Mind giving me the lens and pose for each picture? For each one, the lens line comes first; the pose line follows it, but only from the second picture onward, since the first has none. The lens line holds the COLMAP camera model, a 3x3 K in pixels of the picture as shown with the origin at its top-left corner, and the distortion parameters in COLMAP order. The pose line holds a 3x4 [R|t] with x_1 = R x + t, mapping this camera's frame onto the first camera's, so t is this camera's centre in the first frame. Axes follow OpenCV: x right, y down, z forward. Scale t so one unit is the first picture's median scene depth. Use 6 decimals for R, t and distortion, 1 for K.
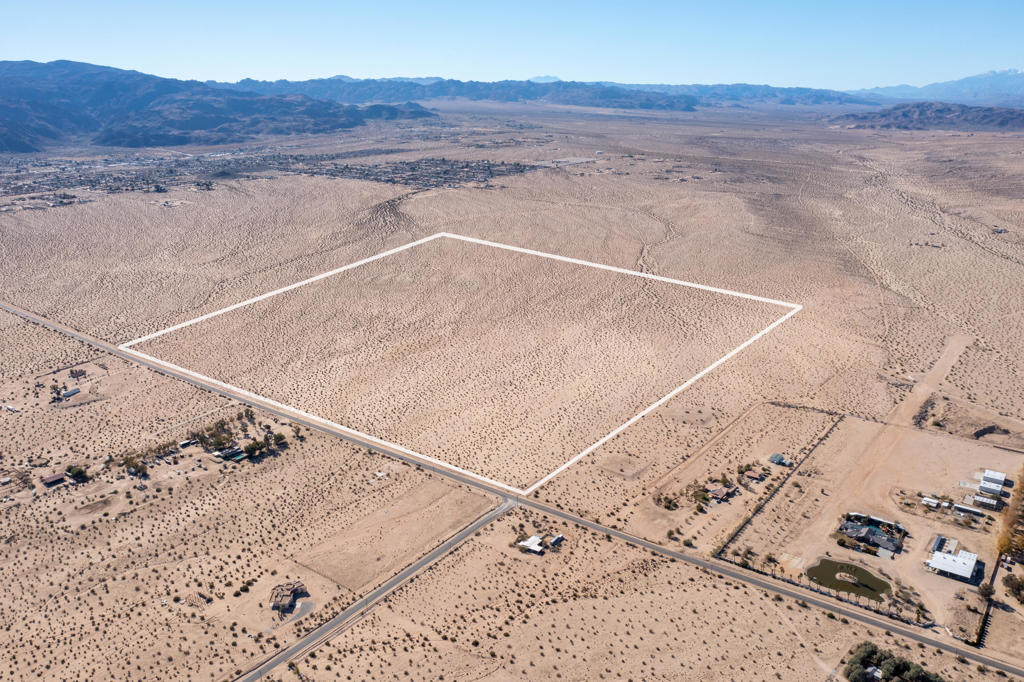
lens RADIAL K [[804.9, 0, 507.1], [0, 804.9, 342.6], [0, 0, 1]] dist [-0.038217, 0.006218]
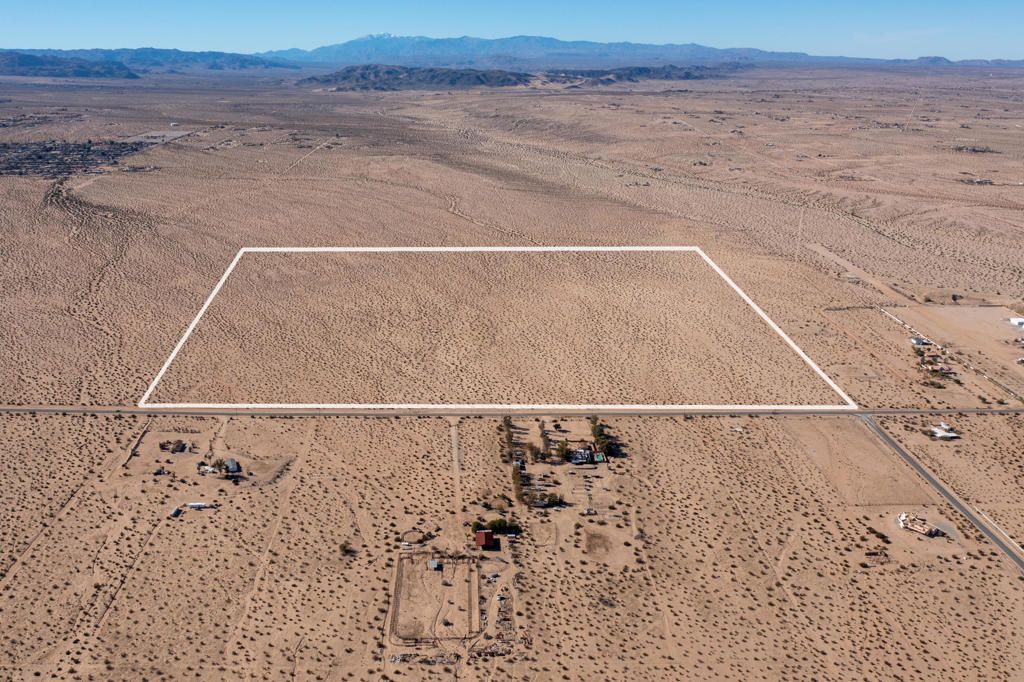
lens RADIAL K [[856.7, 0, 472.3], [0, 856.7, 339.2], [0, 0, 1]] dist [-0.038803, 0.008585]
pose [[0.794013, -0.187310, 0.578324, -0.867163], [0.177632, 0.981314, 0.073952, -0.072538], [-0.581369, 0.044010, 0.812449, 0.271799]]
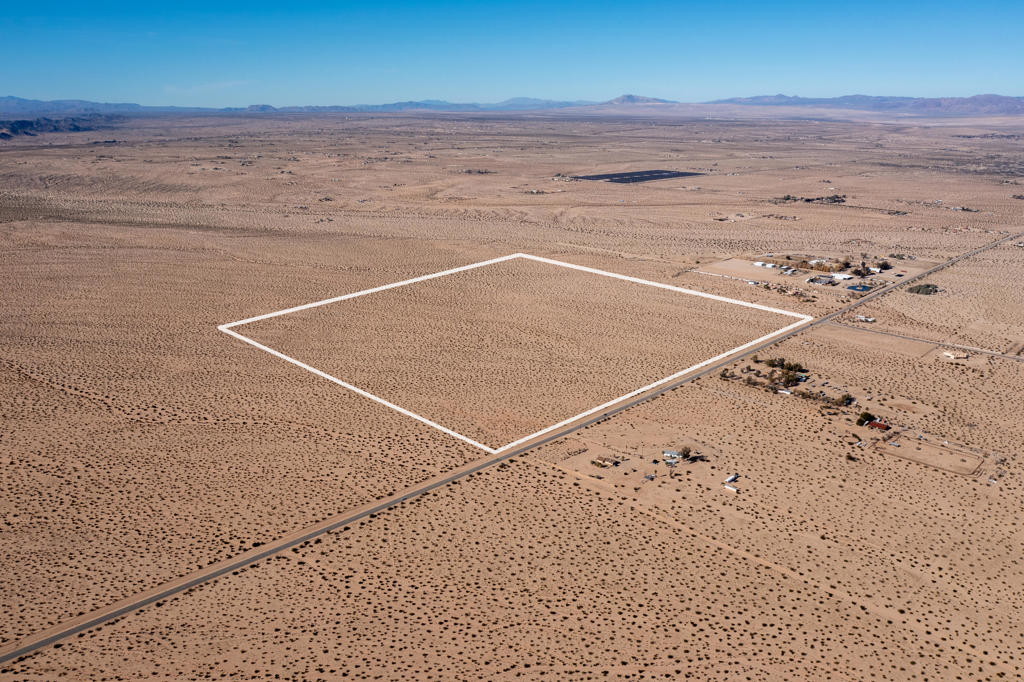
lens RADIAL K [[804.9, 0, 507.1], [0, 804.9, 342.6], [0, 0, 1]] dist [-0.038217, 0.006218]
pose [[0.120163, -0.277507, 0.953179, -1.429970], [0.297613, 0.926046, 0.232089, -0.307217], [-0.947094, 0.255790, 0.193866, 1.058803]]
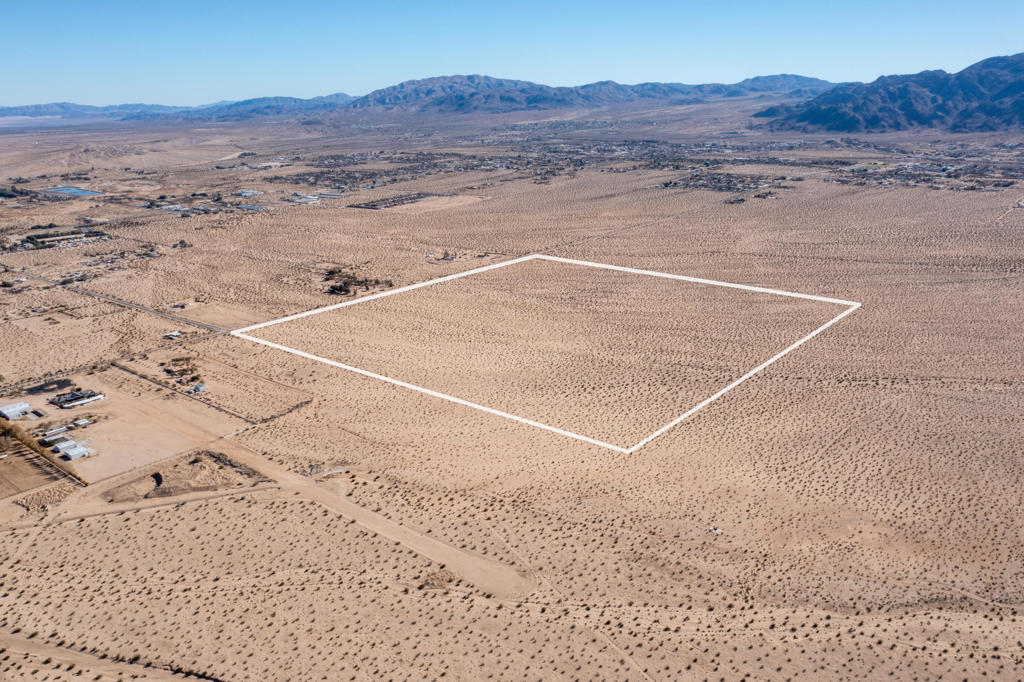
lens RADIAL K [[804.9, 0, 507.1], [0, 804.9, 342.6], [0, 0, 1]] dist [-0.038217, 0.006218]
pose [[-0.049969, 0.304120, -0.951322, 1.271320], [-0.278666, 0.910440, 0.305688, -0.372289], [0.959087, 0.280376, 0.039254, 1.198195]]
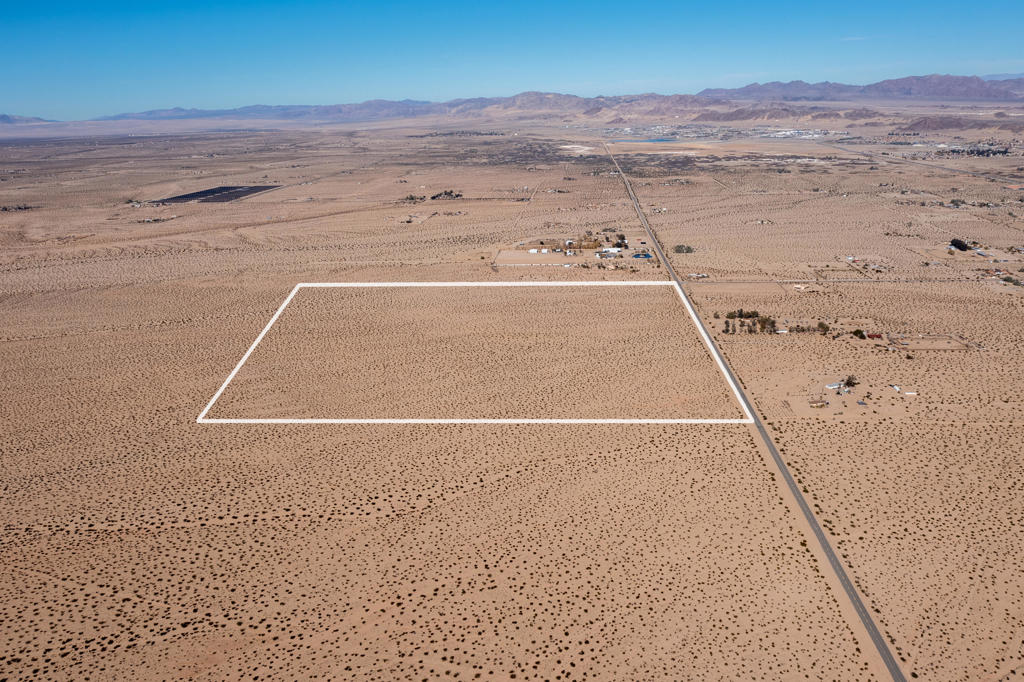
lens RADIAL K [[856.7, 0, 472.3], [0, 856.7, 339.2], [0, 0, 1]] dist [-0.038803, 0.008585]
pose [[-0.538266, -0.197621, 0.819277, -1.235351], [0.285526, 0.871867, 0.397897, -0.561375], [-0.792934, 0.448100, -0.412871, 1.895648]]
